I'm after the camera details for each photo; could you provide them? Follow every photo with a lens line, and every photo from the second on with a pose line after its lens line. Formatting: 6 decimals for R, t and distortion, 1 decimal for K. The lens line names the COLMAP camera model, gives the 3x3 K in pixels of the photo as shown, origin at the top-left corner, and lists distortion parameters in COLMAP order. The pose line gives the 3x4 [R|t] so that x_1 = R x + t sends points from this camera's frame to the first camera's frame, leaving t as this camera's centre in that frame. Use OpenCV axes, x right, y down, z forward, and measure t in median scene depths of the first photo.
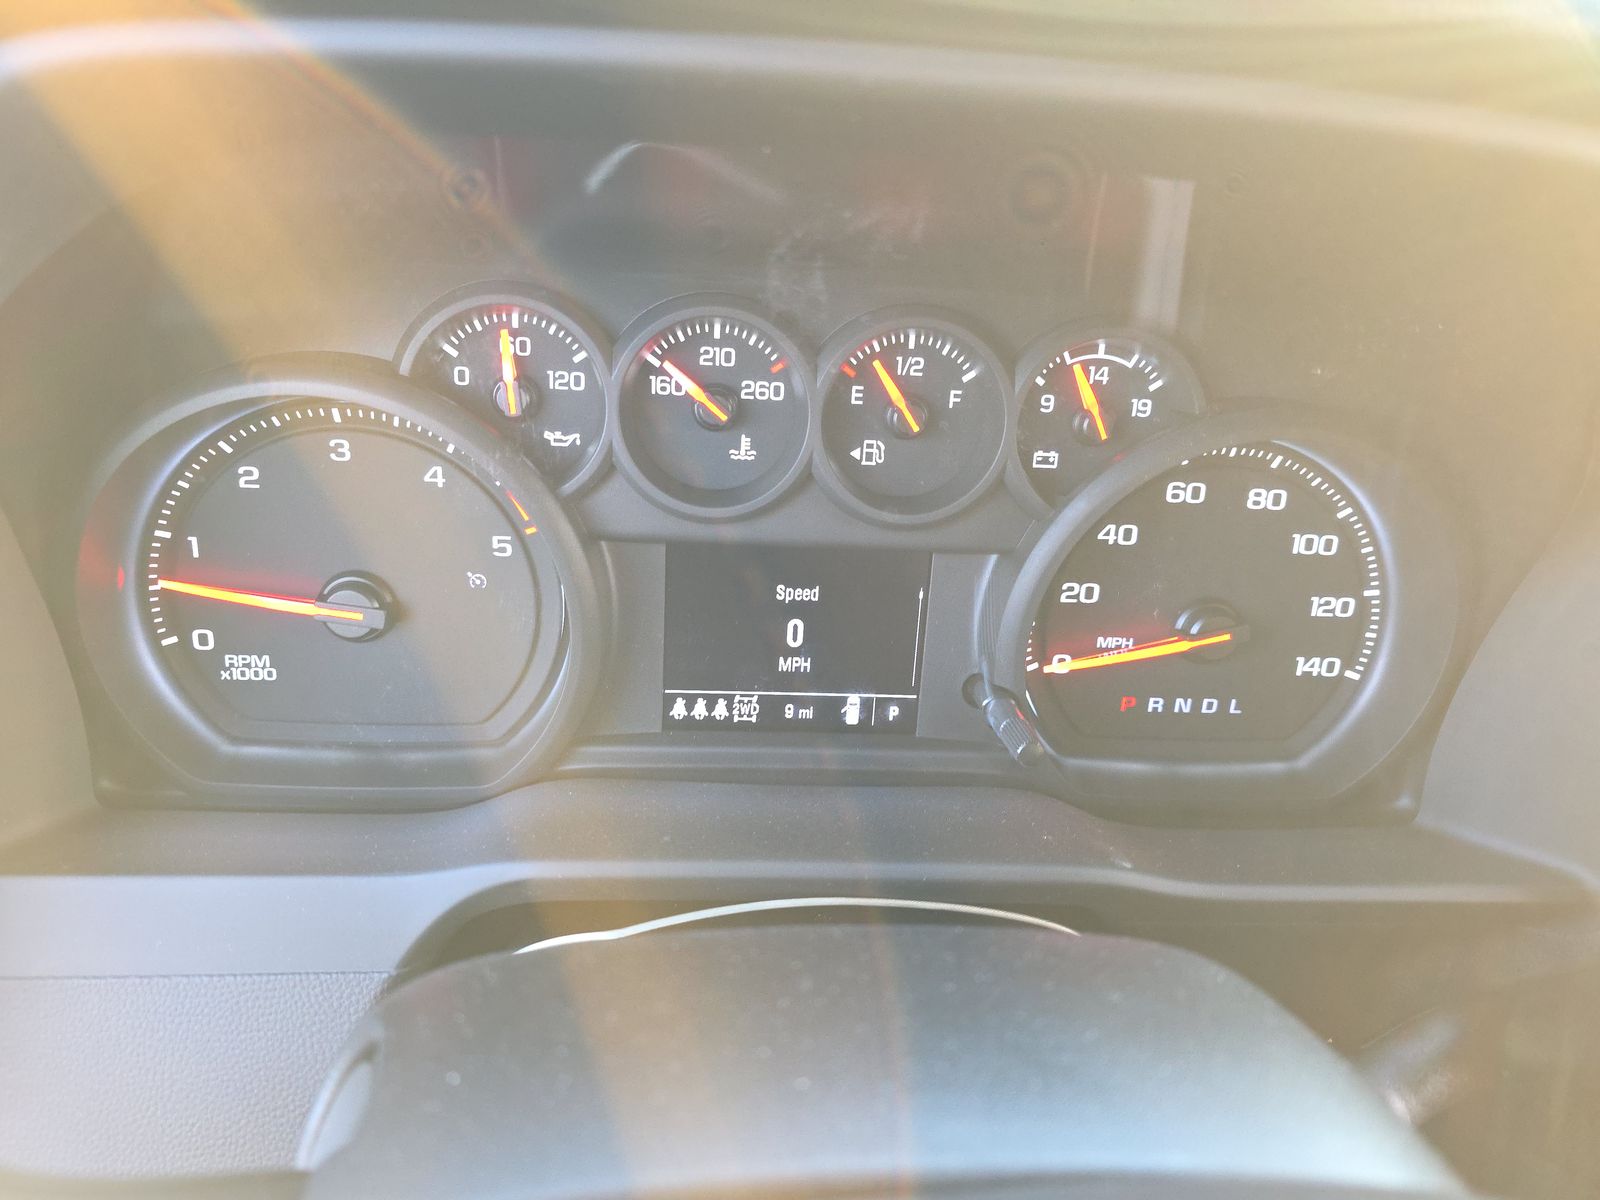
lens RADIAL K [[1057.3, 0, 795.8], [0, 1057.3, 618.8], [0, 0, 1]] dist [0.053177, -0.042205]
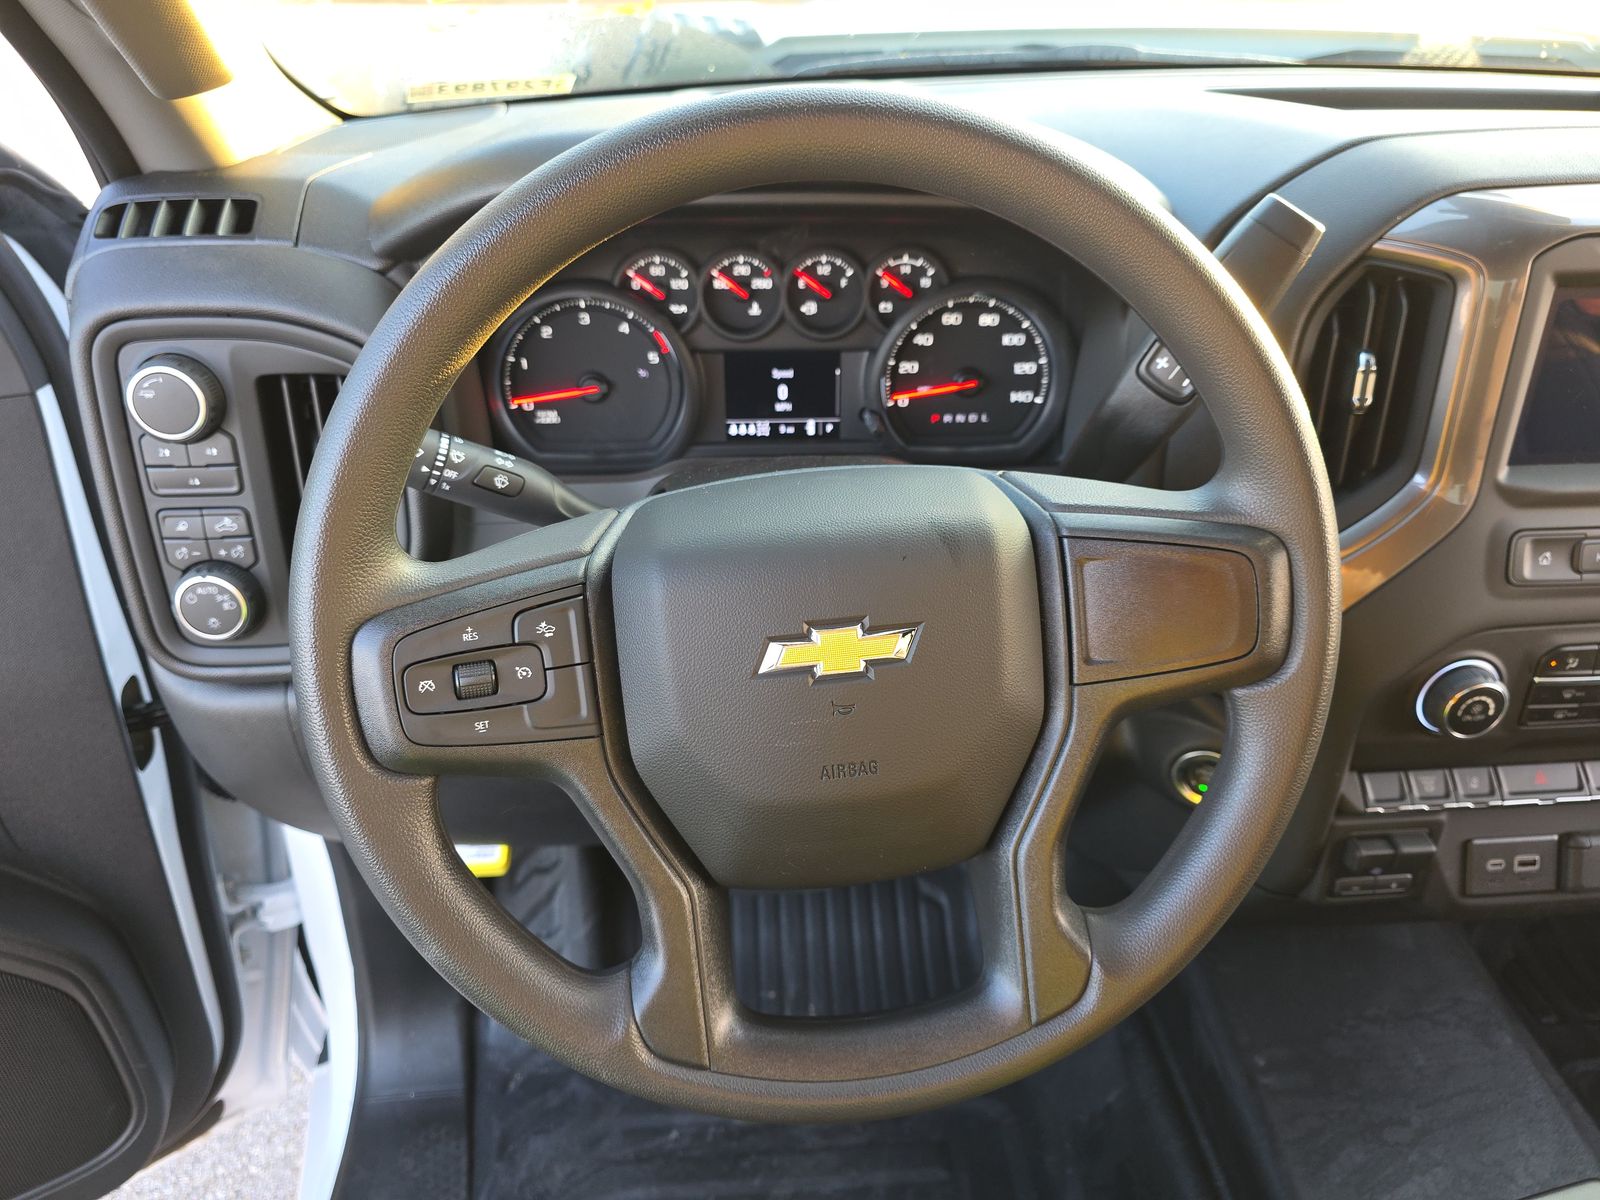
lens RADIAL K [[1105.3, 0, 819.7], [0, 1105.3, 594.3], [0, 0, 1]] dist [0.105289, -0.114691]
pose [[0.998666, -0.051462, -0.004188, 0.068517], [0.051619, 0.993318, 0.103224, 0.209720], [-0.001153, -0.103302, 0.994649, -1.455228]]
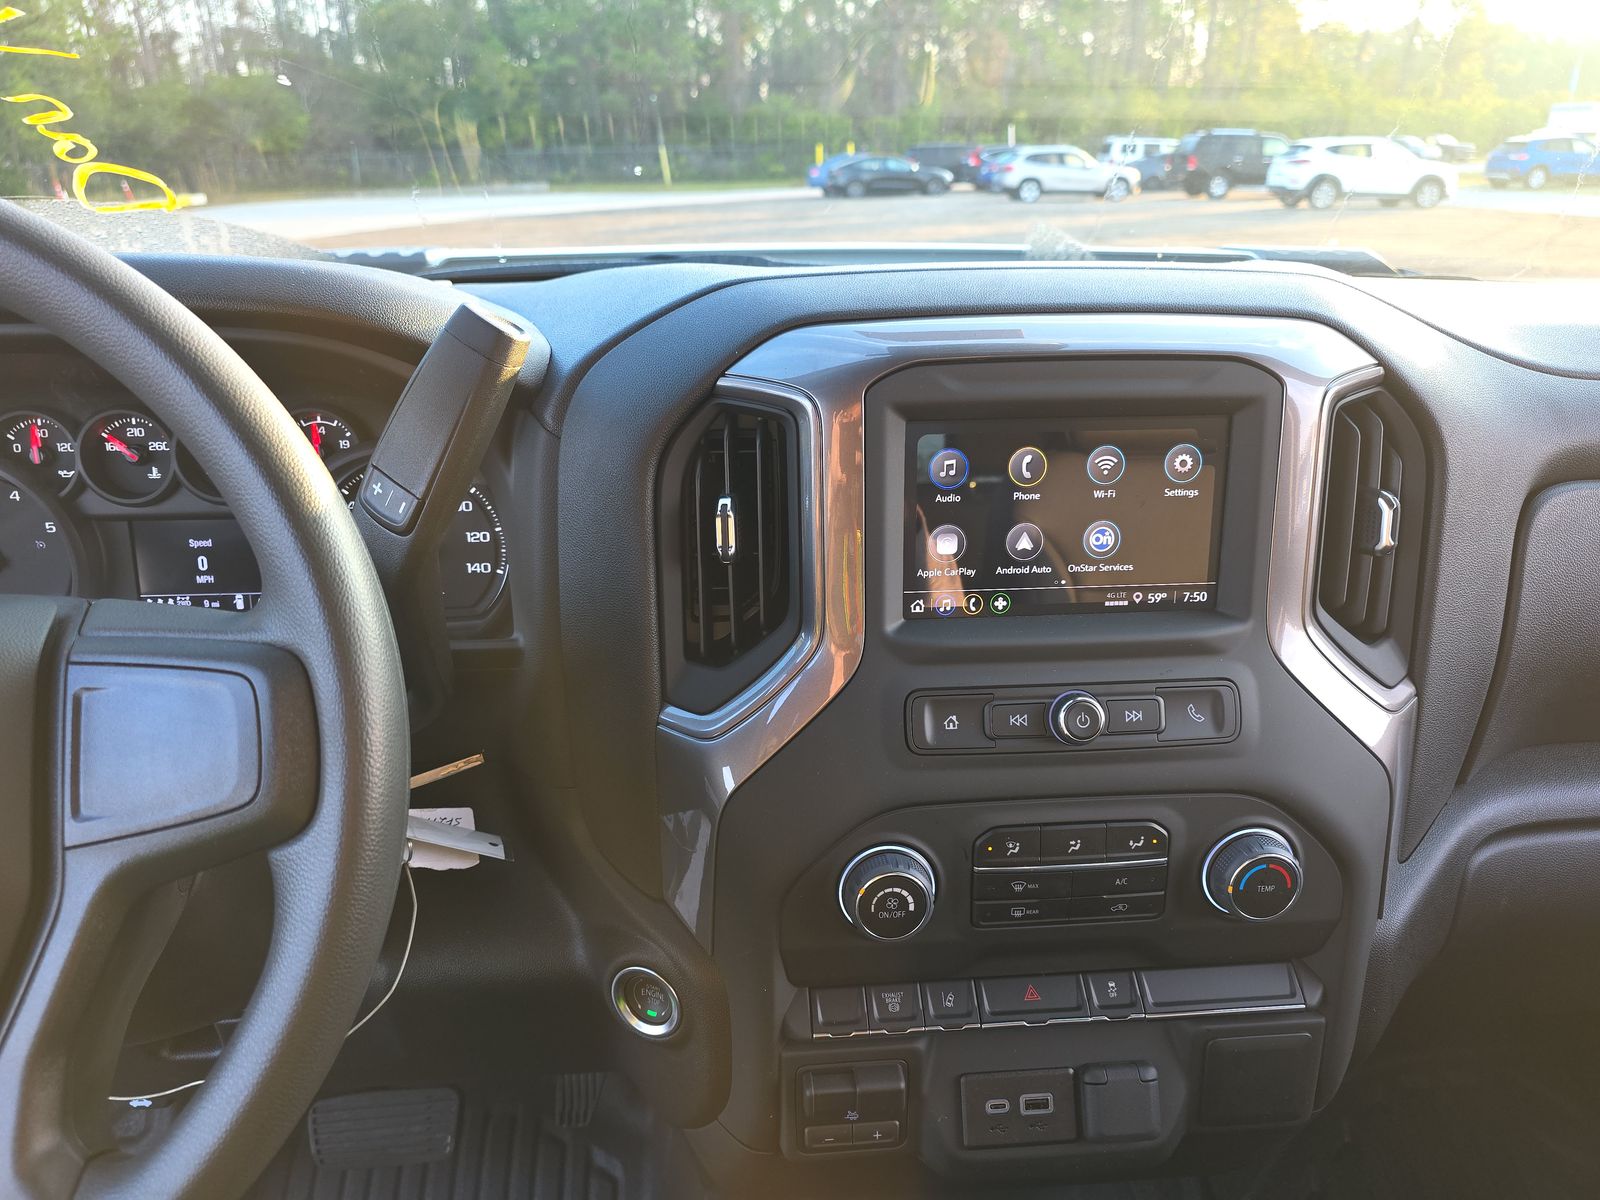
lens RADIAL K [[1078.9, 0, 800.0], [0, 1078.9, 623.6], [0, 0, 1]] dist [0.032865, -0.033621]
pose [[0.997840, -0.065076, -0.008976, 1.218530], [0.063715, 0.992003, -0.108953, 0.452085], [0.015995, 0.108146, 0.994006, -1.110346]]
